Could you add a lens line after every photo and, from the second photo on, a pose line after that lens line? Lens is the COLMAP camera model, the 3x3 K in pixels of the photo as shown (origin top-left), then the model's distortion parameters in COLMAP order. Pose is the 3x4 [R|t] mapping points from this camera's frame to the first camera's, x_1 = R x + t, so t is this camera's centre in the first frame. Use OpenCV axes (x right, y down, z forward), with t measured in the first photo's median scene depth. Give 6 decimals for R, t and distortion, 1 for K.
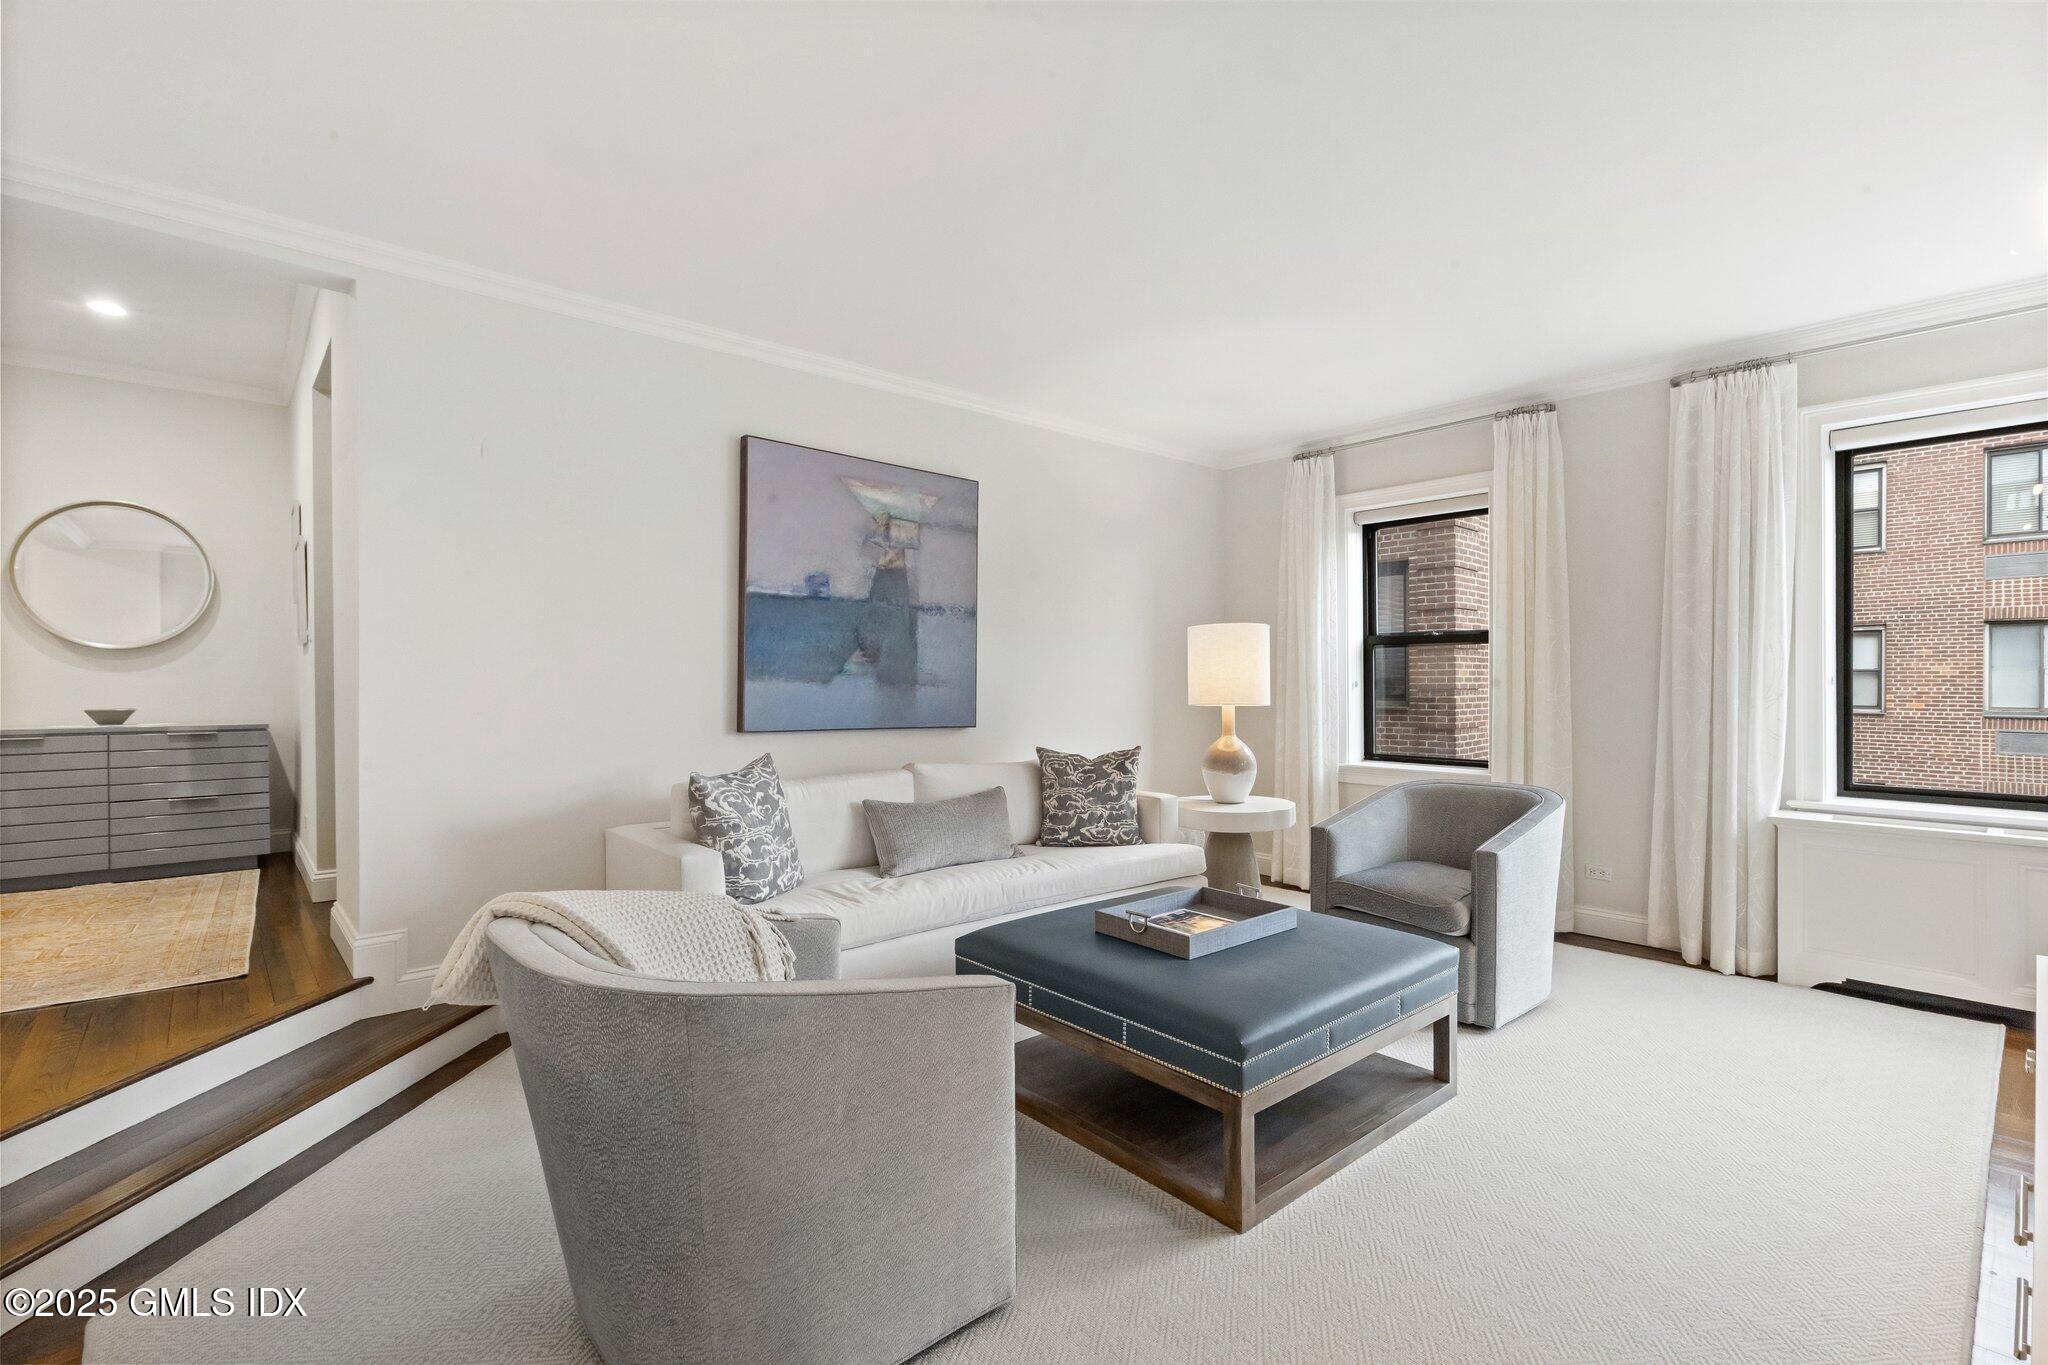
lens RADIAL K [[917.8, 0, 1015.7], [0, 917.8, 686.6], [0, 0, 1]] dist [0.004440, -0.001639]
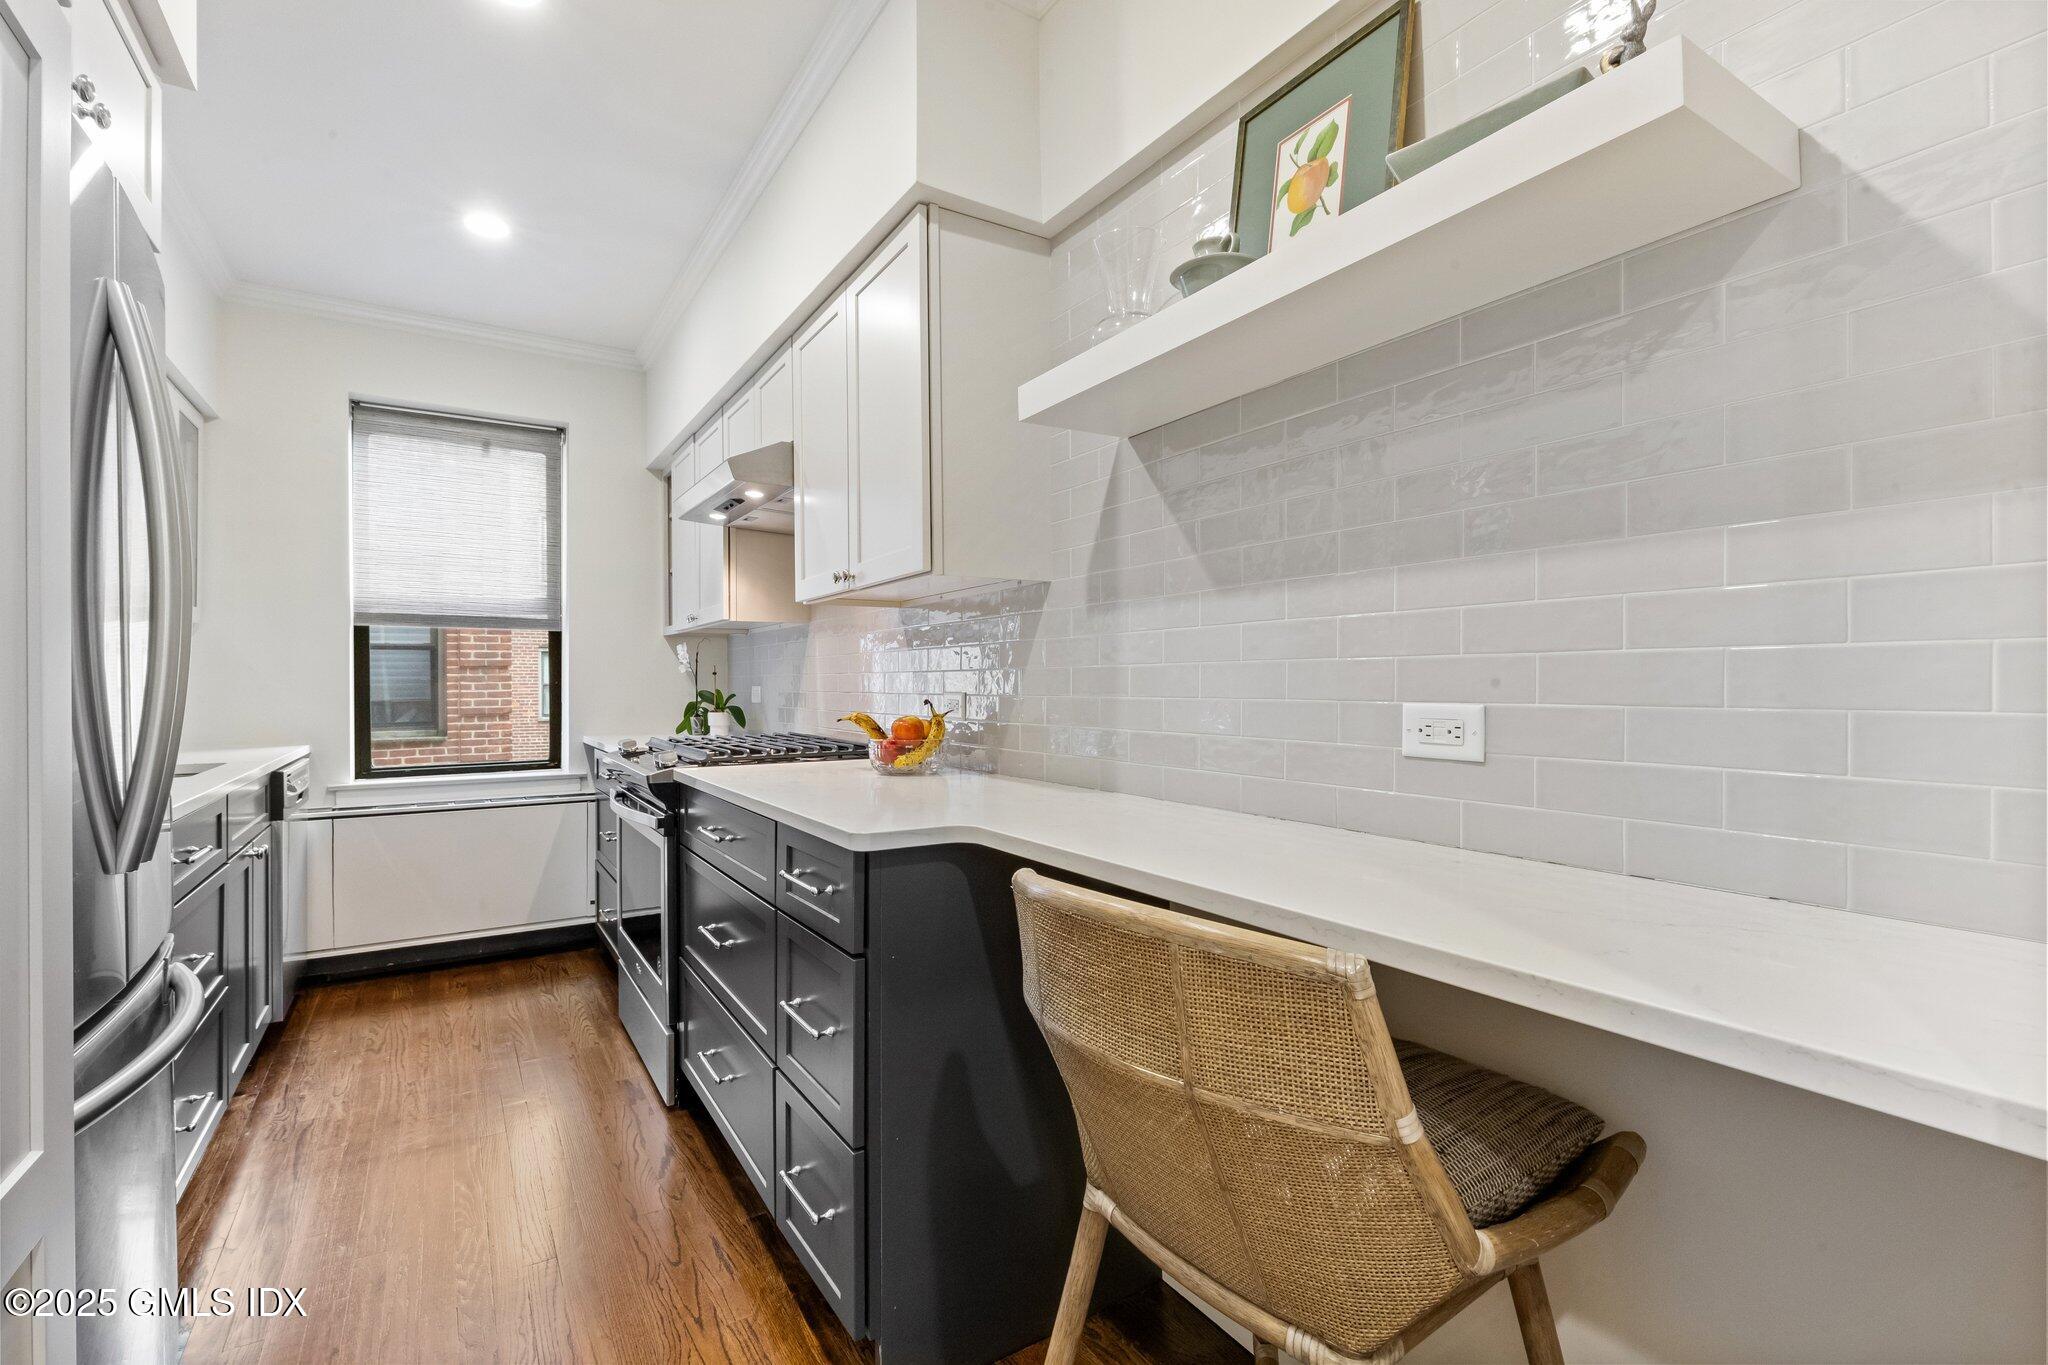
lens RADIAL K [[917.8, 0, 1005.6], [0, 917.8, 685.3], [0, 0, 1]] dist [0.004440, -0.001639]
pose [[0.168665, 0.003690, 0.985667, -0.695797], [0.004346, 0.999980, -0.004487, -0.041507], [-0.985664, 0.005040, 0.168645, 0.917901]]
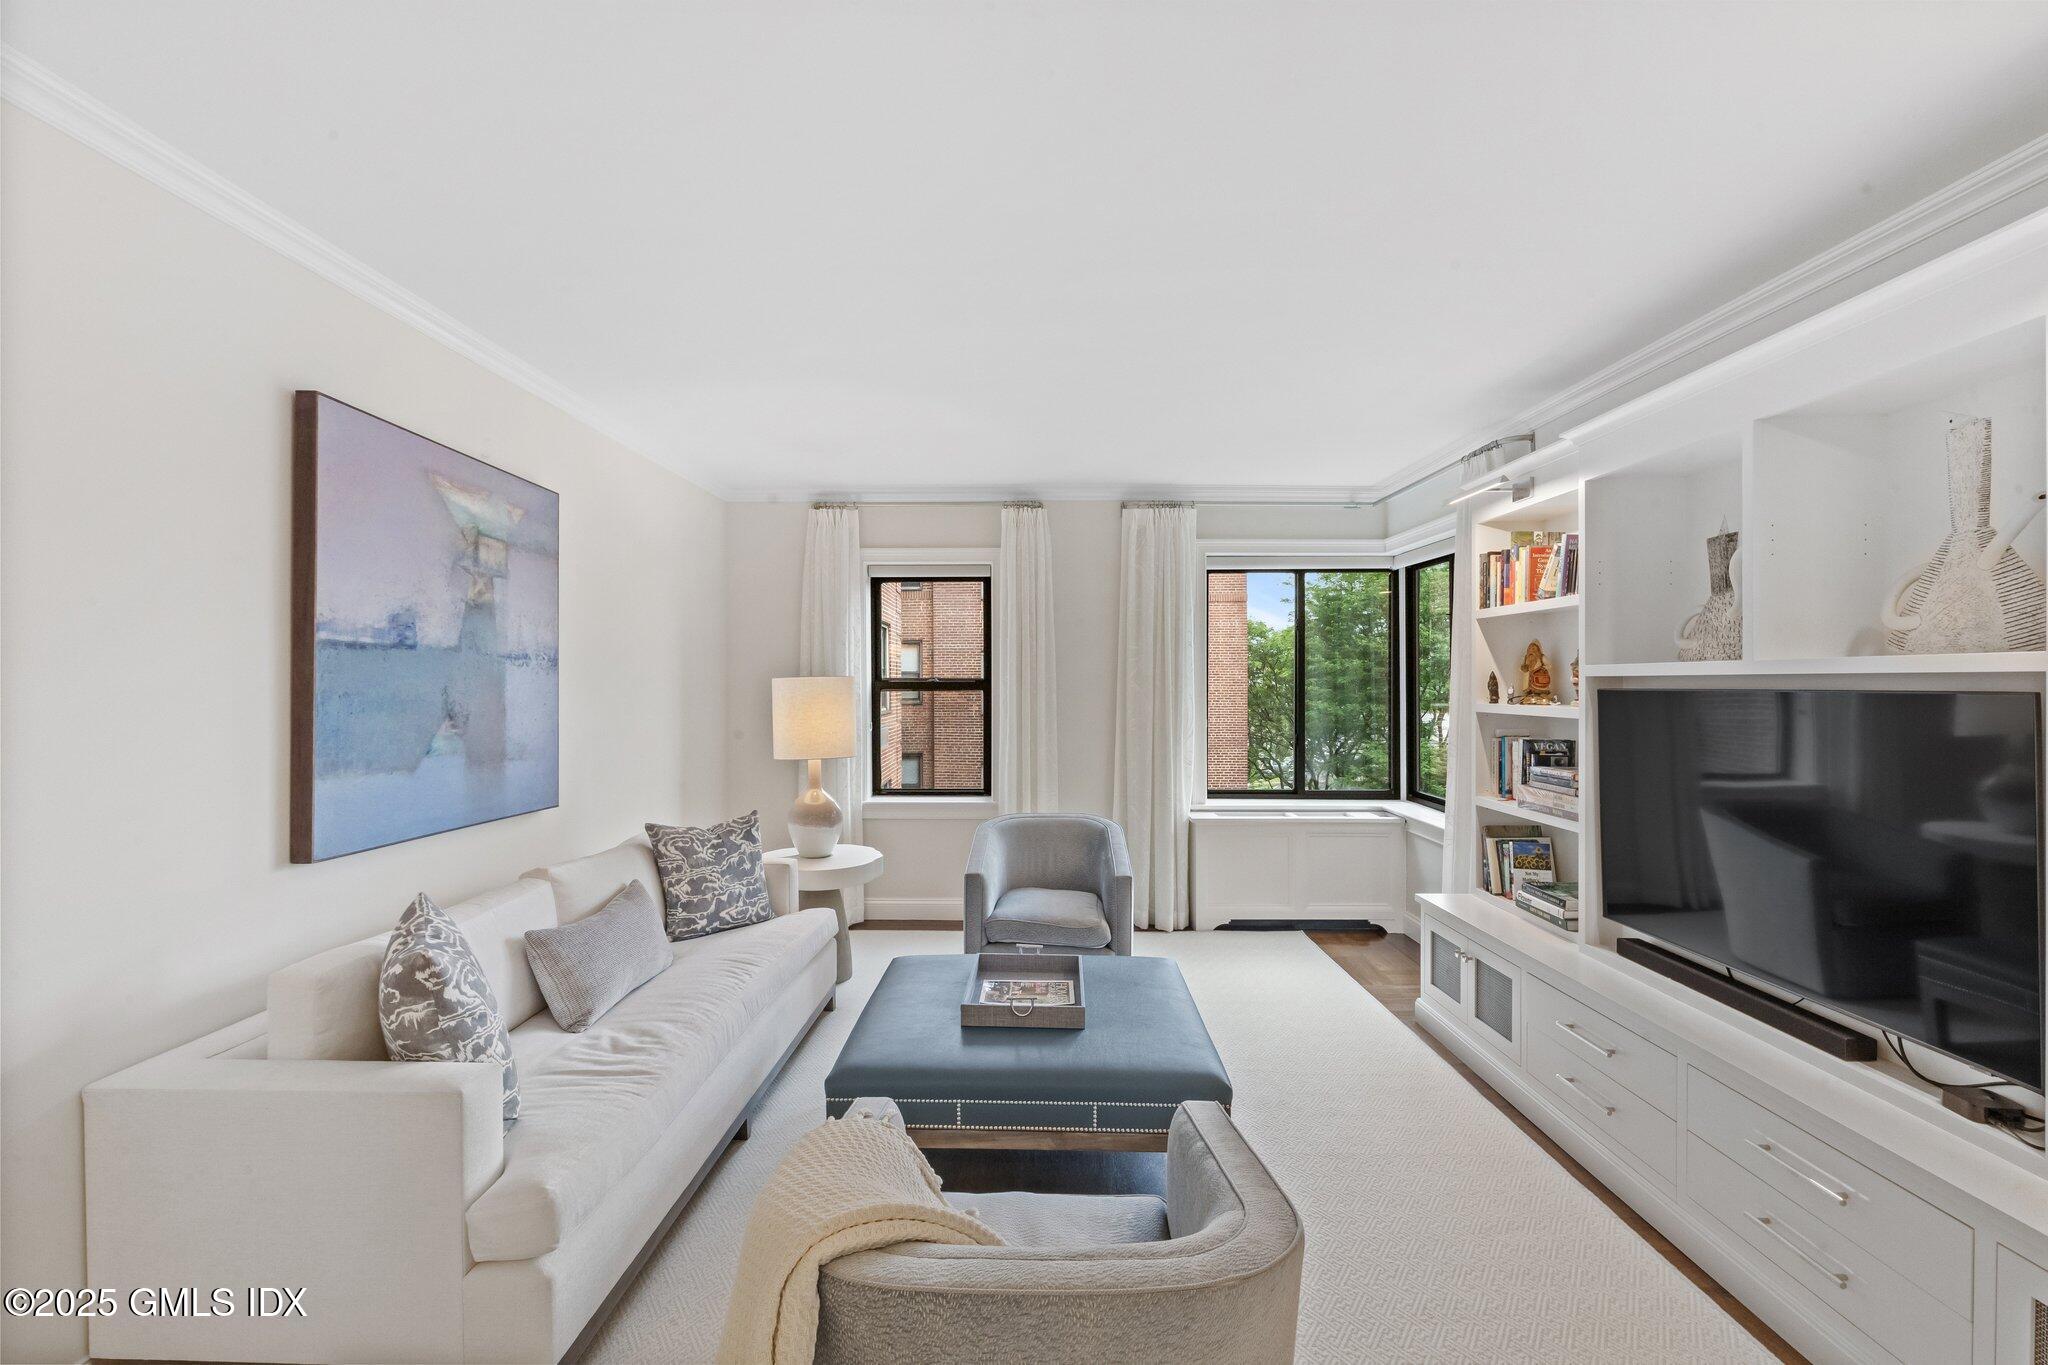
lens RADIAL K [[917.8, 0, 1015.3], [0, 917.8, 685.0], [0, 0, 1]] dist [0.004440, -0.001639]
pose [[0.674058, -0.002982, 0.738673, -0.385330], [0.004894, 0.999988, -0.000430, -0.061367], [-0.738662, 0.003905, 0.674064, 0.193919]]
